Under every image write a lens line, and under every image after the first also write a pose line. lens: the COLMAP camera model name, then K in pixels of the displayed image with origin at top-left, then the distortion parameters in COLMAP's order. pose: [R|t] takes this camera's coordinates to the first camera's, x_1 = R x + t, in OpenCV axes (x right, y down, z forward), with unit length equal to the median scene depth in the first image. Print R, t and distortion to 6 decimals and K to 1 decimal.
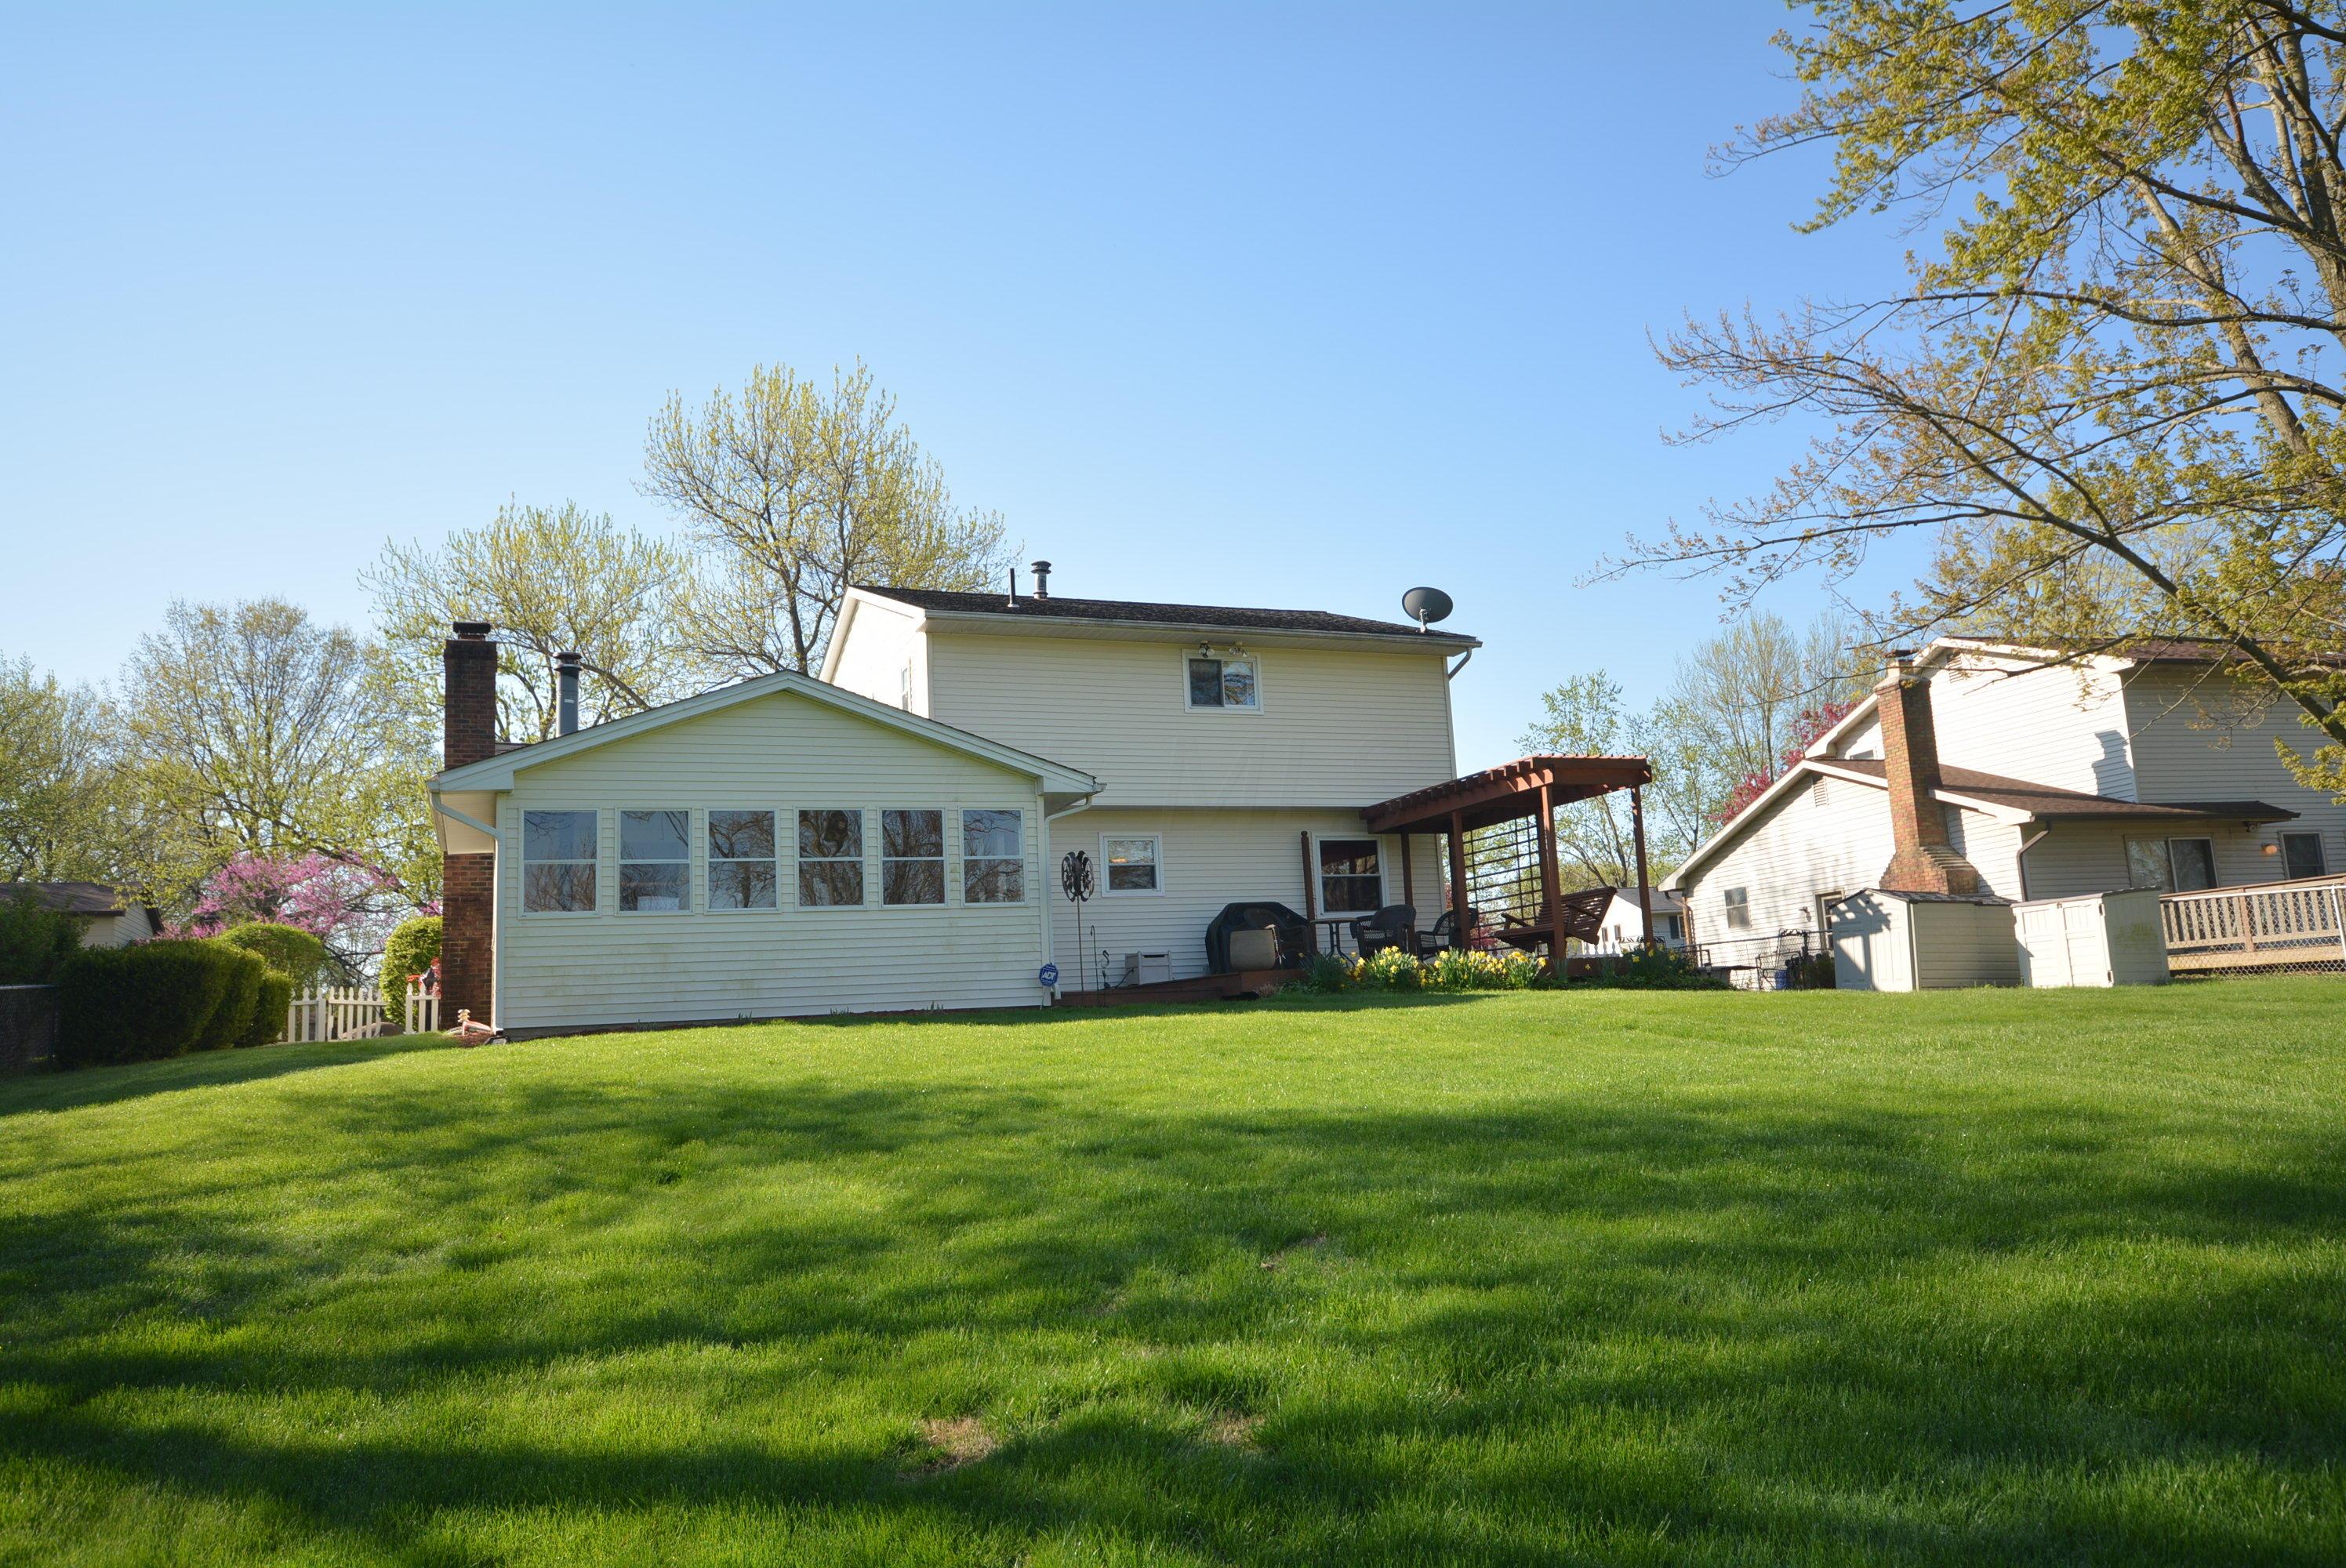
lens RADIAL K [[1720.1, 0, 1176.7], [0, 1720.1, 786.3], [0, 0, 1]] dist [0.011652, 0.001639]
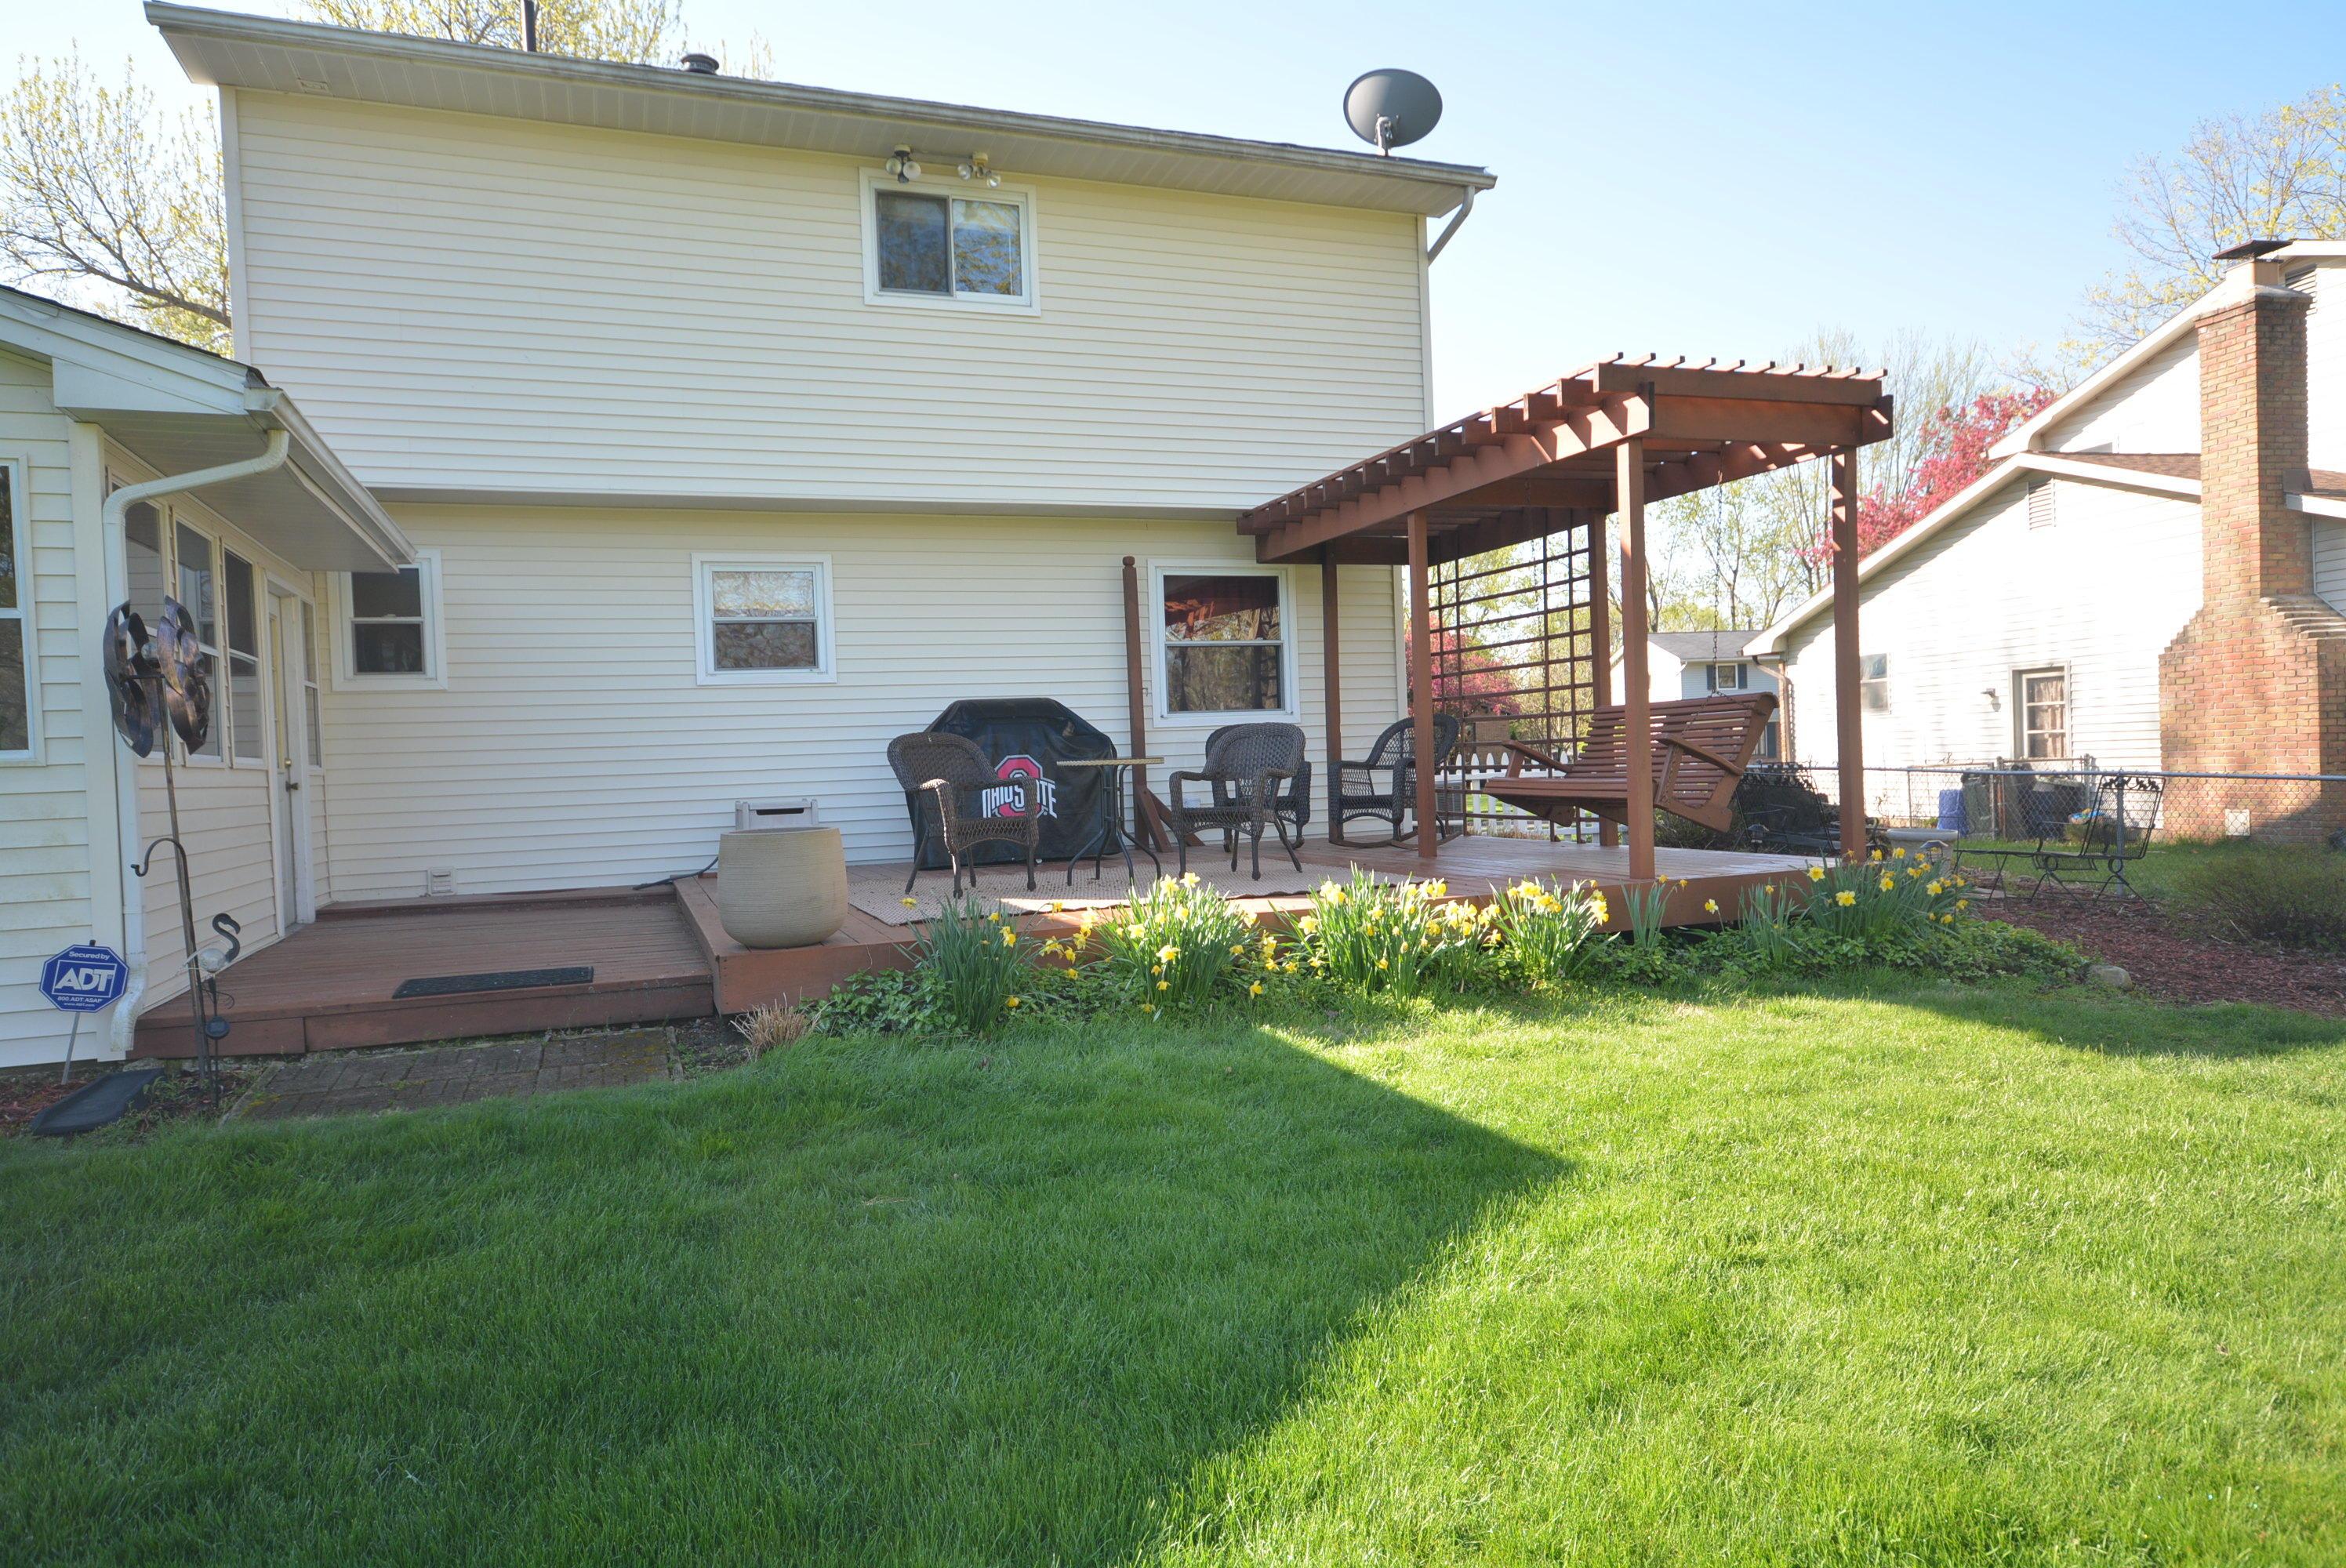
lens RADIAL K [[1474.5, 0, 1173.2], [0, 1474.5, 780.5], [0, 0, 1]] dist [0.020276, 0.004950]
pose [[0.998863, 0.017468, -0.044364, 0.111654], [-0.009772, 0.985718, 0.168122, 0.018119], [0.046667, -0.167497, 0.984767, 0.571610]]
